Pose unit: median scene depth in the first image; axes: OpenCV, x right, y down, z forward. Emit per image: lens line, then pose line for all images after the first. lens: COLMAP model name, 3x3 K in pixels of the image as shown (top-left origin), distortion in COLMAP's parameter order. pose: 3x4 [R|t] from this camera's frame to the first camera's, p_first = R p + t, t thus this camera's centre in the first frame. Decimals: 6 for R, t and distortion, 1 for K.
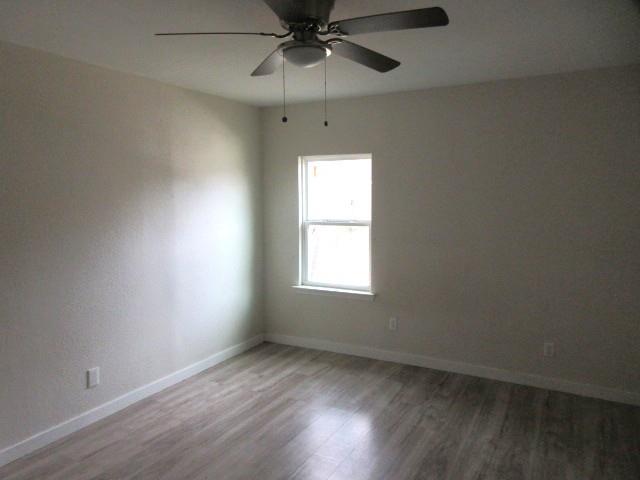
lens RADIAL K [[479.6, 0, 320.0], [0, 479.6, 240.0], [0, 0, 1]] dist [0.010641, 0.001803]
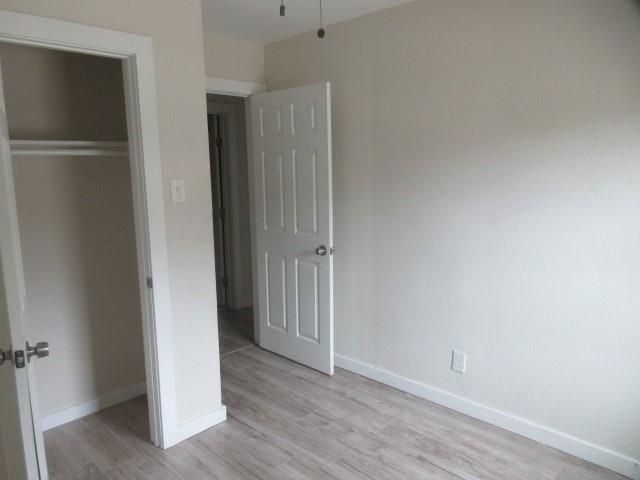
lens RADIAL K [[479.6, 0, 320.0], [0, 479.6, 240.0], [0, 0, 1]] dist [0.010641, 0.001803]
pose [[-0.209424, 0.155257, -0.965421, 0.439524], [-0.125980, 0.974802, 0.184094, -0.078164], [0.969676, 0.160178, -0.184587, 0.884447]]
